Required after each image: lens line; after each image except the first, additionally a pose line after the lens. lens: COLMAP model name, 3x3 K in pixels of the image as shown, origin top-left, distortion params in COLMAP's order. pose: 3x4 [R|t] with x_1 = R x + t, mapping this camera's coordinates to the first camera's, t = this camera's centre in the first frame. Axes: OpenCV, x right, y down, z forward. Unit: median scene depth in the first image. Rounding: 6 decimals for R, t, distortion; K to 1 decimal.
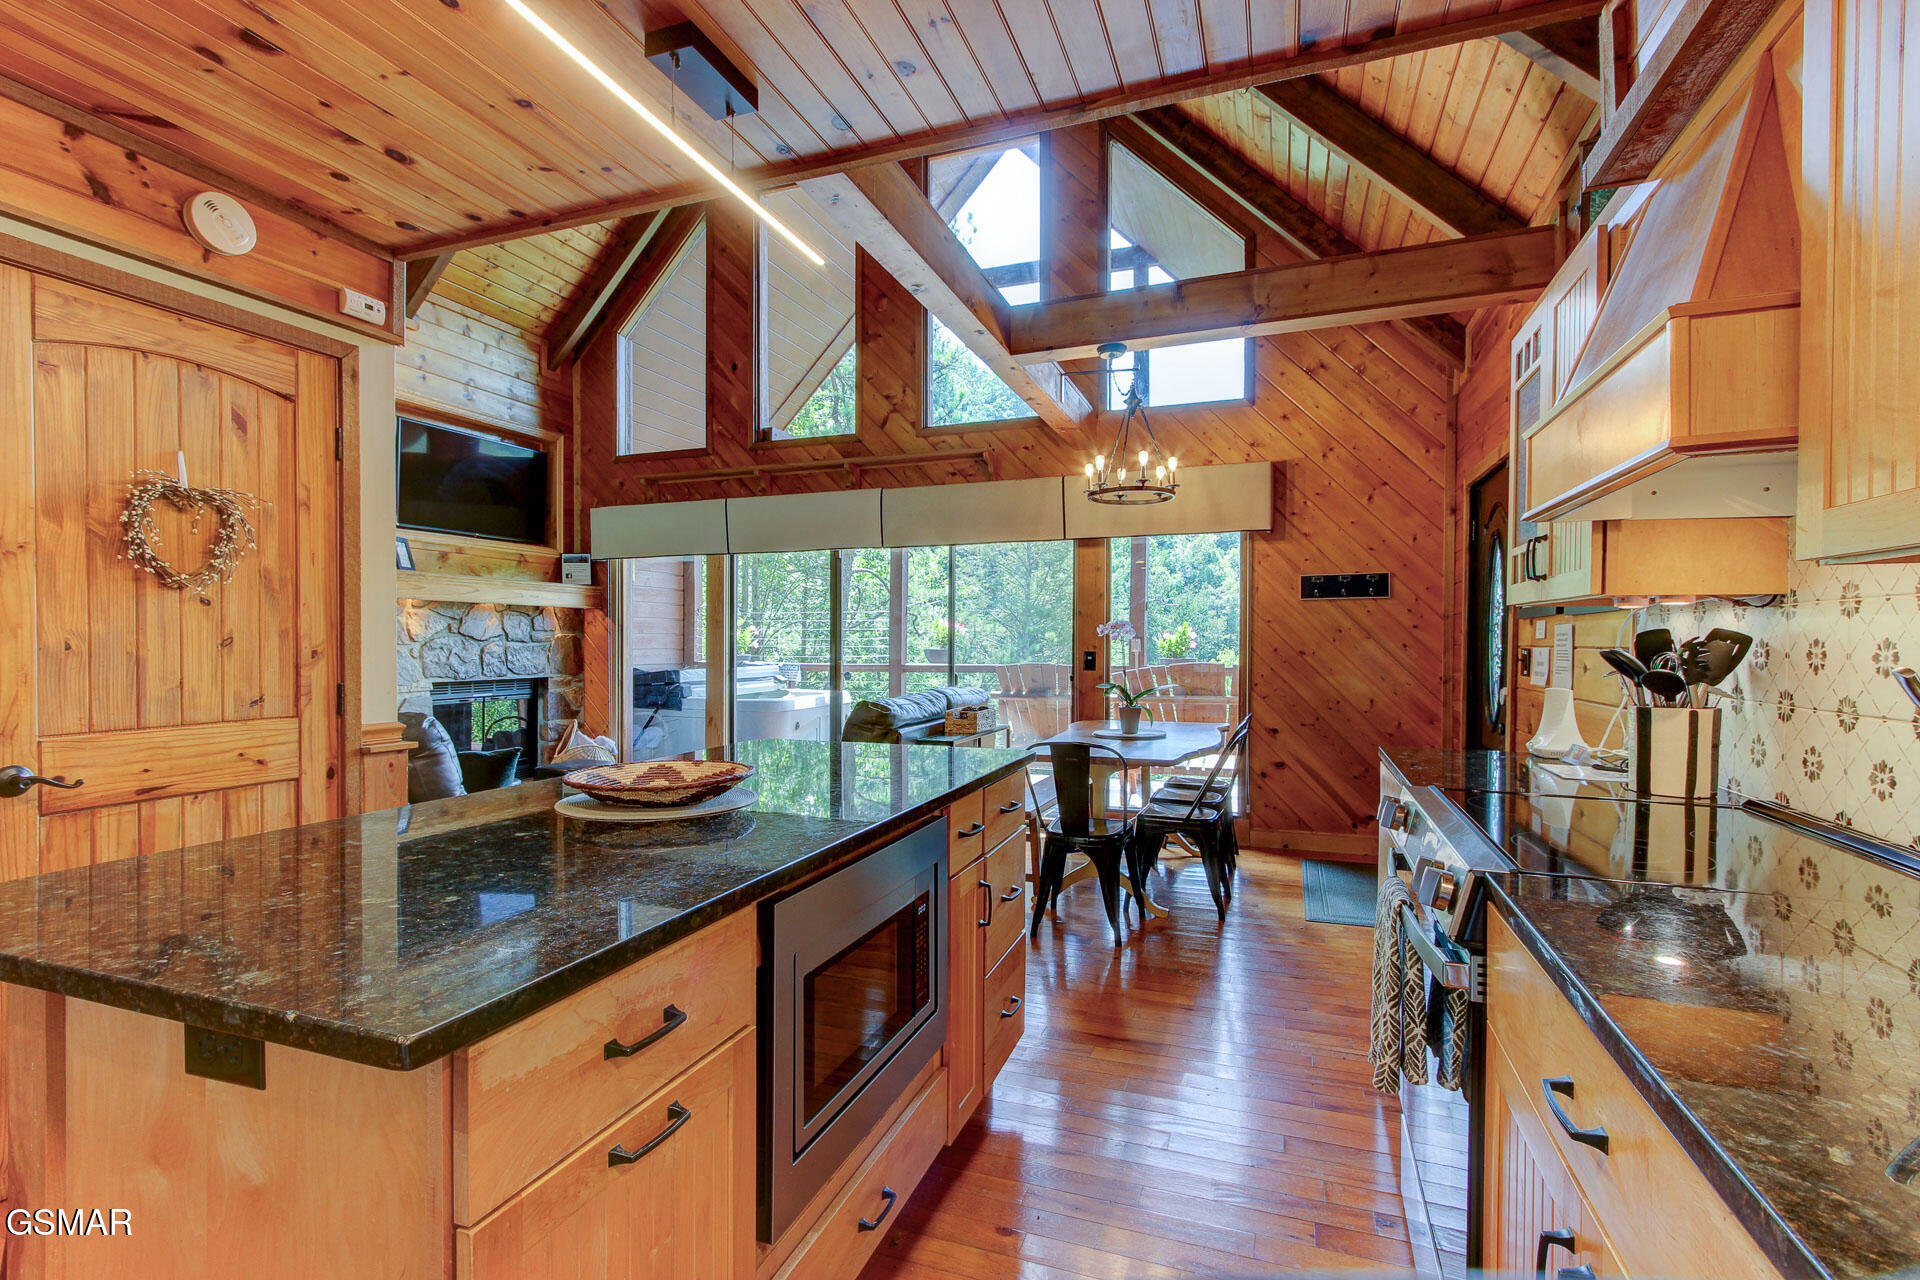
lens RADIAL K [[881.0, 0, 962.1], [0, 881.0, 650.4], [0, 0, 1]] dist [-0.004490, 0.005135]
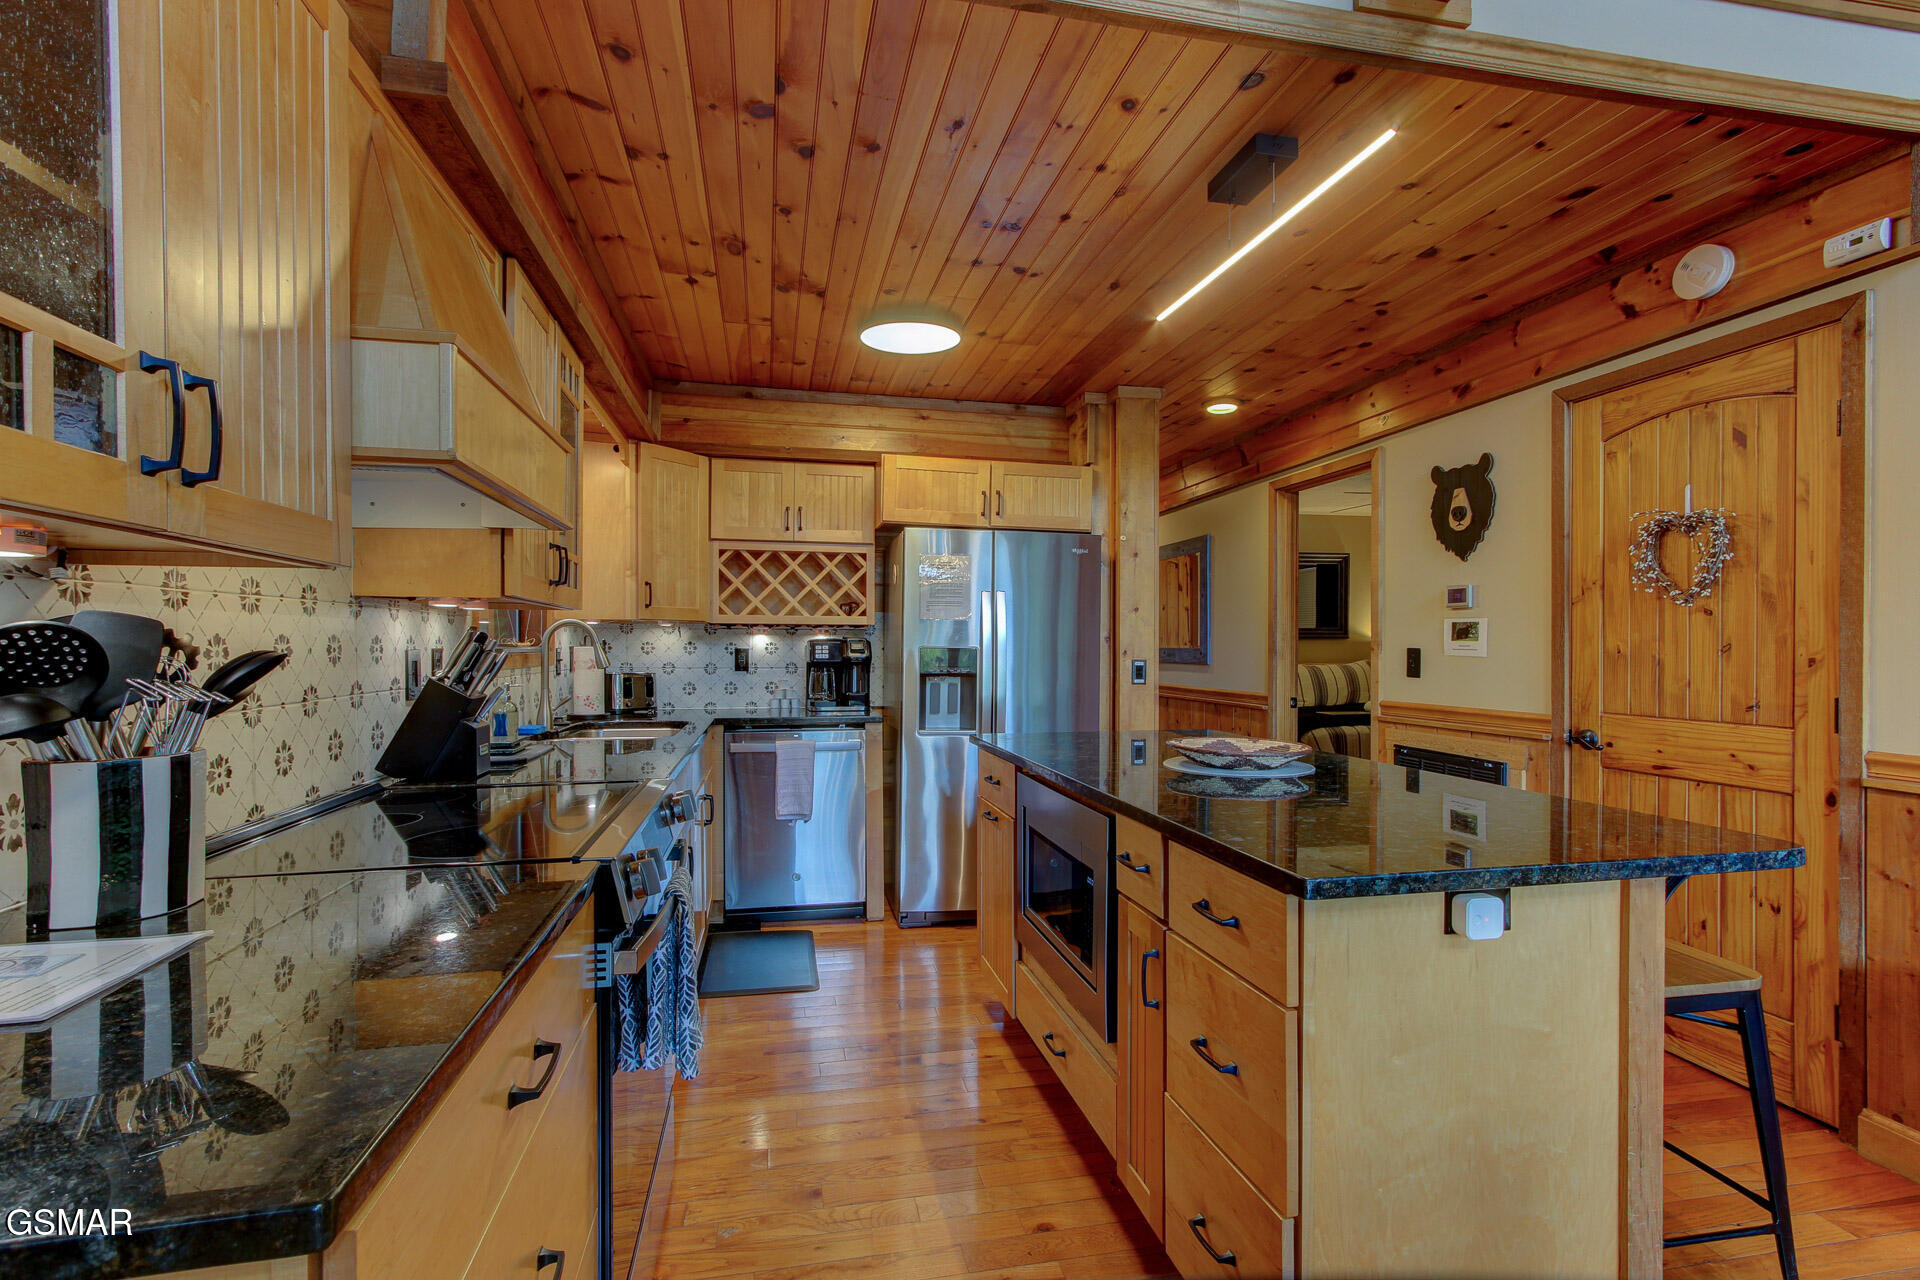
lens RADIAL K [[881.0, 0, 958.4], [0, 881.0, 649.8], [0, 0, 1]] dist [-0.004490, 0.005135]
pose [[-0.844310, -0.001602, -0.535853, 0.197915], [-0.012280, 0.999791, 0.016361, -0.005138], [0.535715, 0.020394, -0.844153, 0.522861]]
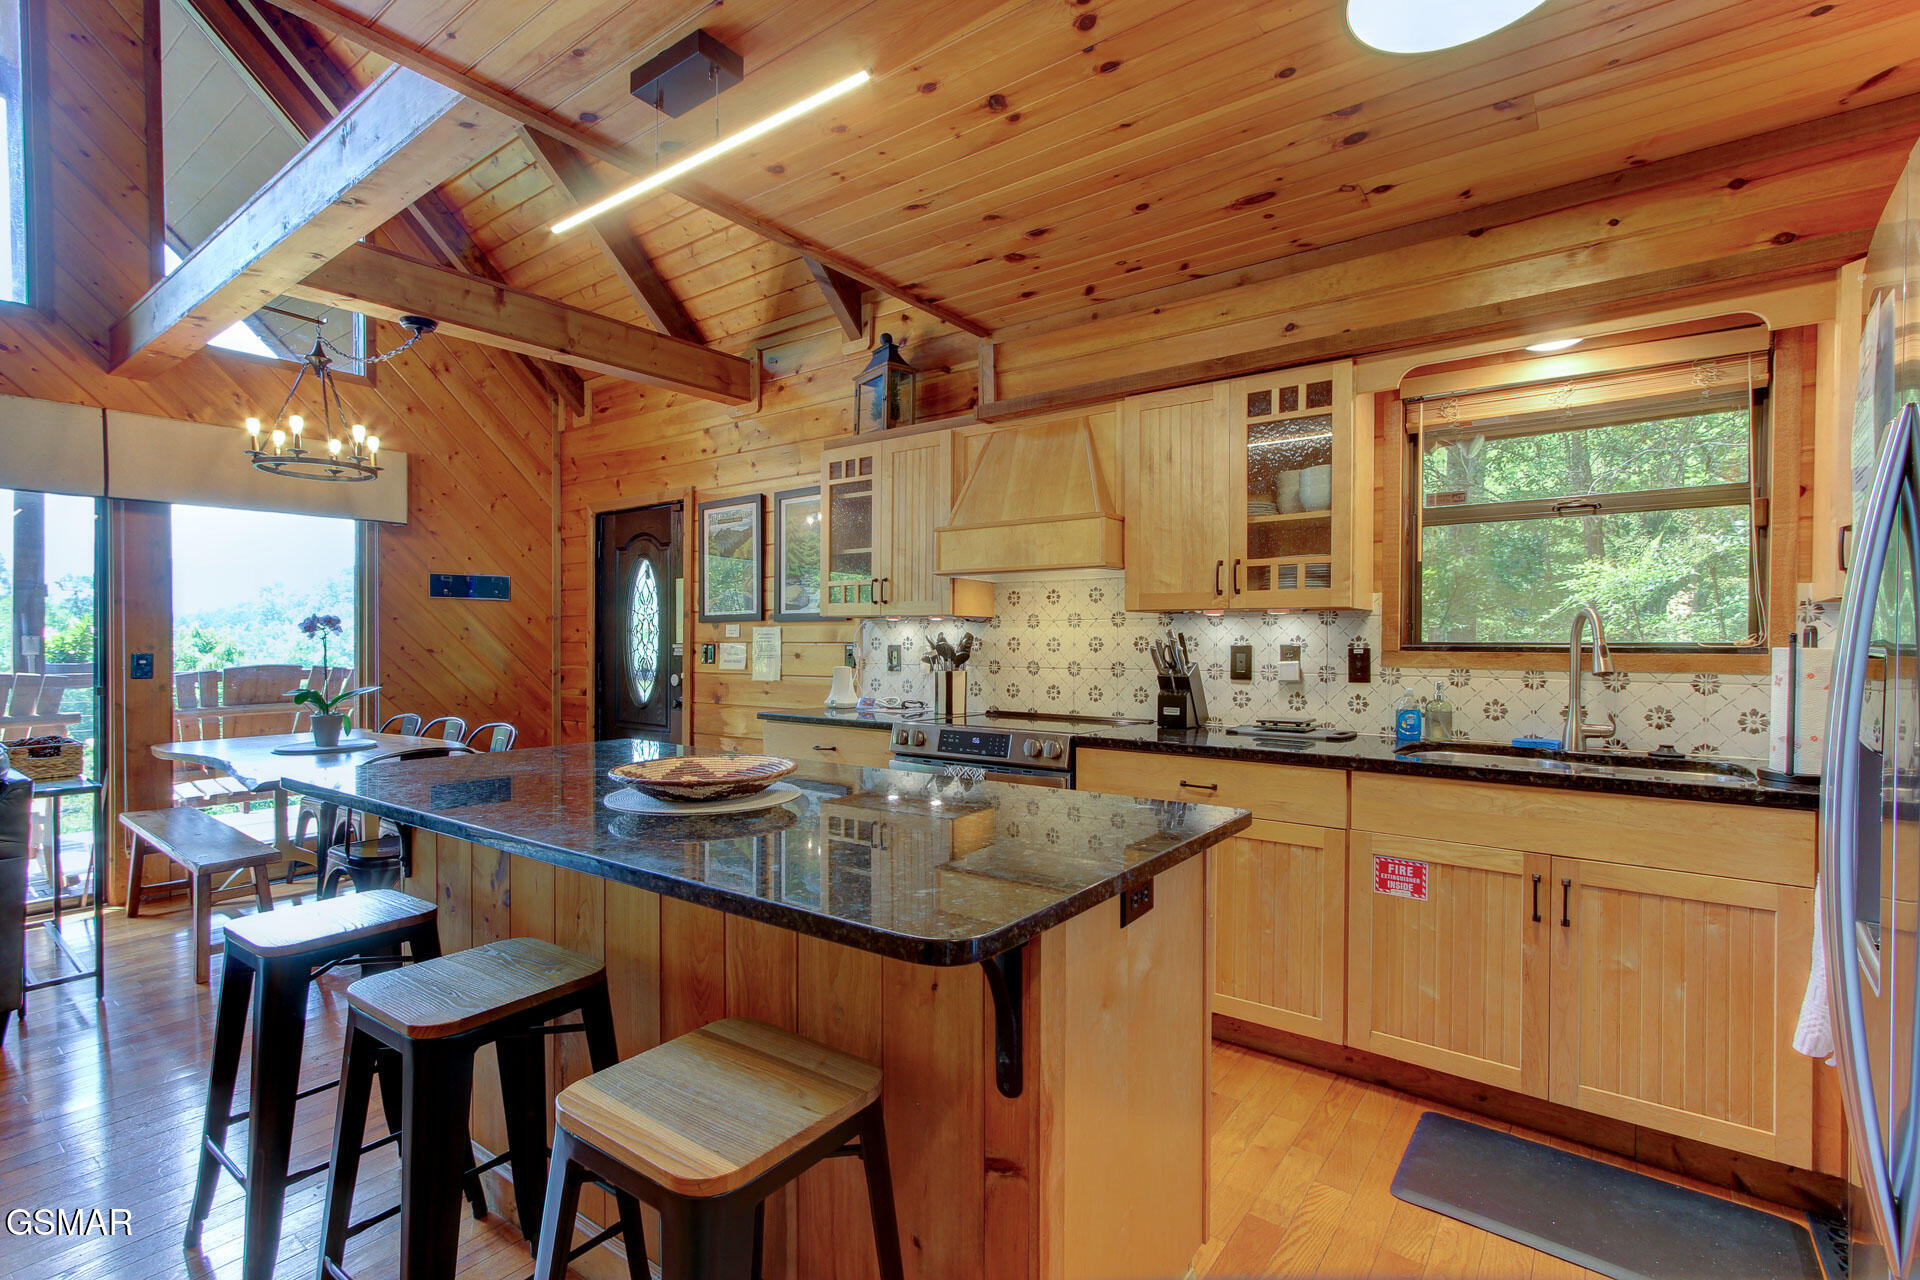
lens RADIAL K [[881.0, 0, 954.3], [0, 881.0, 648.0], [0, 0, 1]] dist [-0.004490, 0.005135]
pose [[0.288637, -0.008308, 0.957403, -0.340717], [0.010546, 0.999929, 0.005498, 0.000287], [-0.957381, 0.008510, 0.288704, 0.121124]]
